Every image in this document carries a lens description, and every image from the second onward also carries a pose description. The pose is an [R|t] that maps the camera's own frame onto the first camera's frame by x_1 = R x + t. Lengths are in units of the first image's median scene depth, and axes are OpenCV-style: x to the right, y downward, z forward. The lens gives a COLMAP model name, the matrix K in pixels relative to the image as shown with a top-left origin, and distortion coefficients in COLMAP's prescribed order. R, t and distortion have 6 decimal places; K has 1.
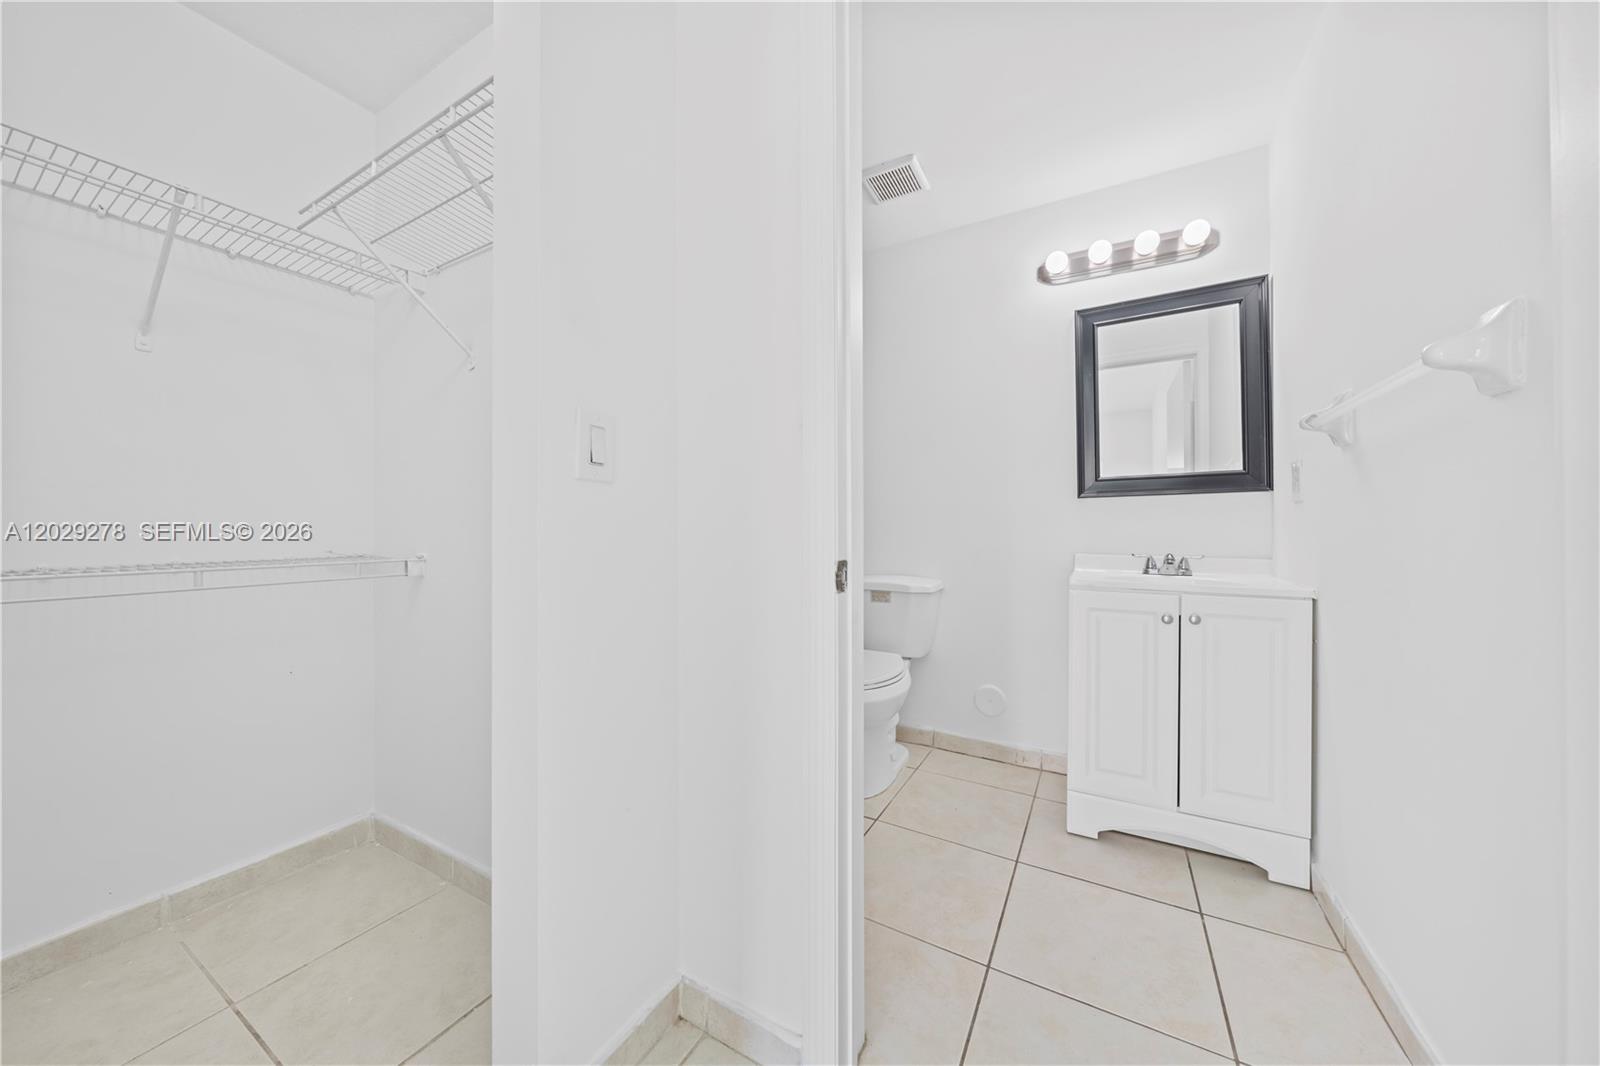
lens RADIAL K [[540.2, 0, 805.9], [0, 540.2, 527.9], [0, 0, 1]] dist [-0.008441, -0.000086]
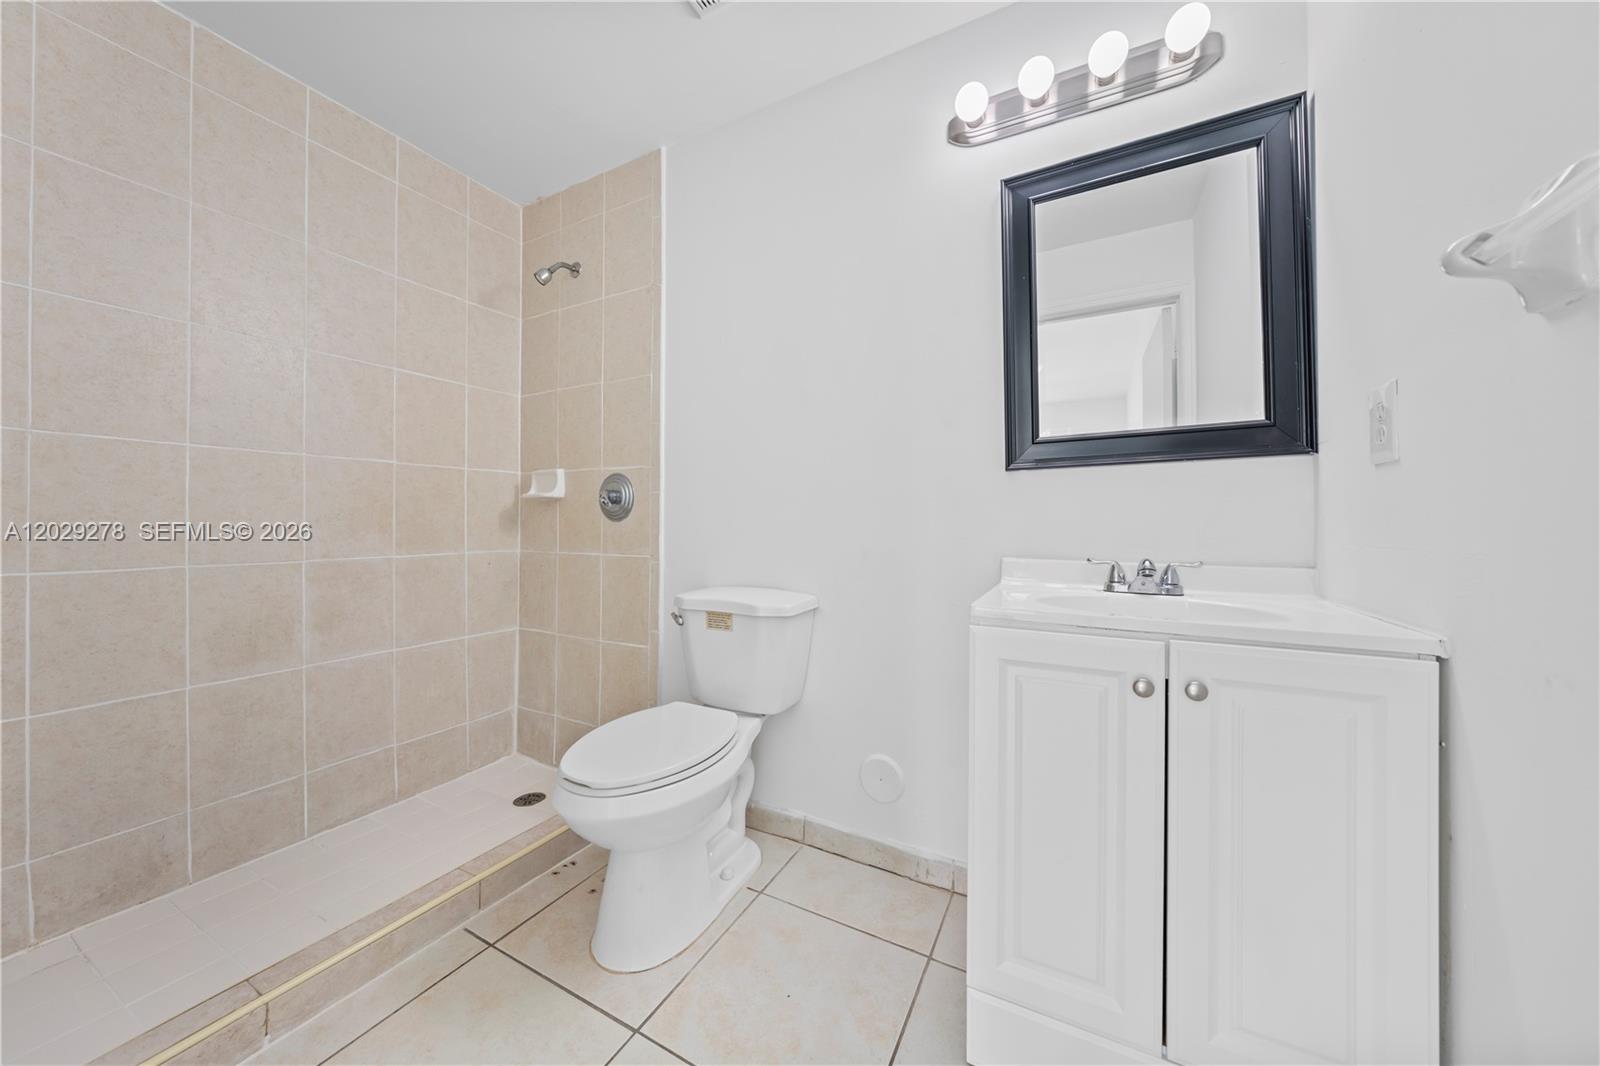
lens RADIAL K [[540.2, 0, 806.9], [0, 540.2, 520.5], [0, 0, 1]] dist [-0.008441, -0.000086]
pose [[0.999430, 0.003606, 0.033570, 0.260660], [-0.003277, 0.999946, -0.009875, 0.011673], [-0.033603, 0.009760, 0.999388, 0.388165]]
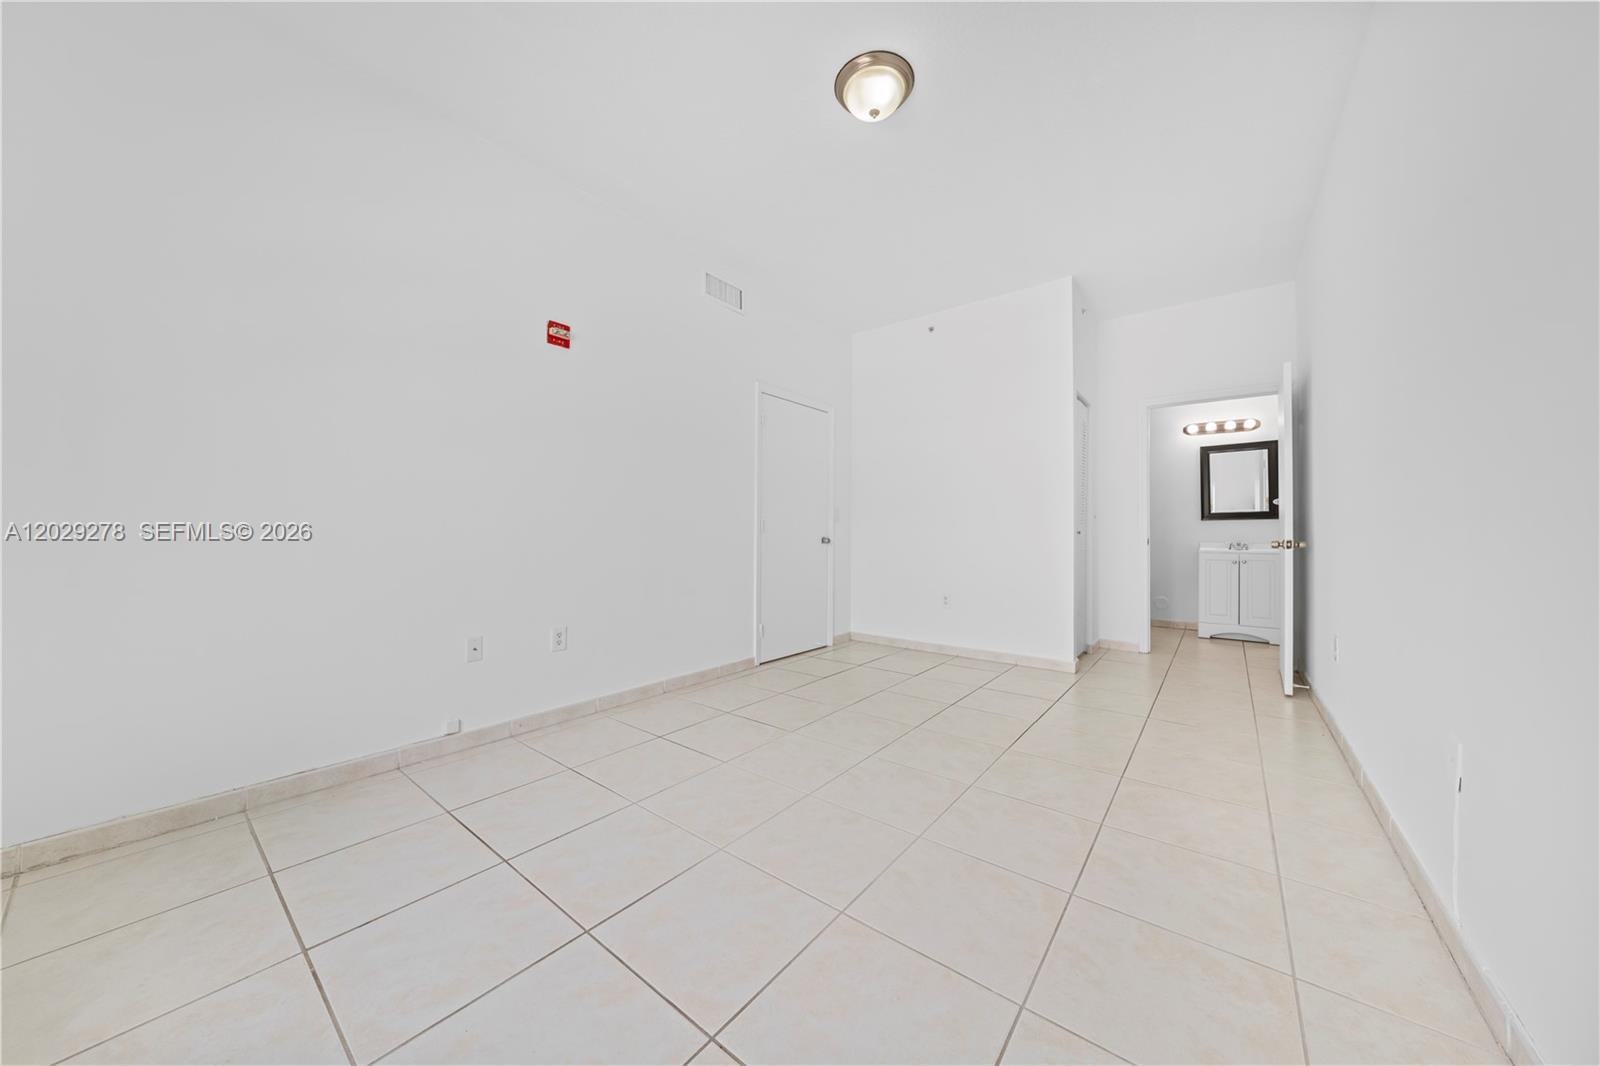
lens RADIAL K [[540.2, 0, 791.2], [0, 540.2, 532.2], [0, 0, 1]] dist [-0.008441, -0.000086]
pose [[0.986558, -0.002026, -0.163397, -1.047239], [0.003087, 0.999976, 0.006242, -0.022725], [0.163380, -0.006662, 0.986541, -1.925420]]
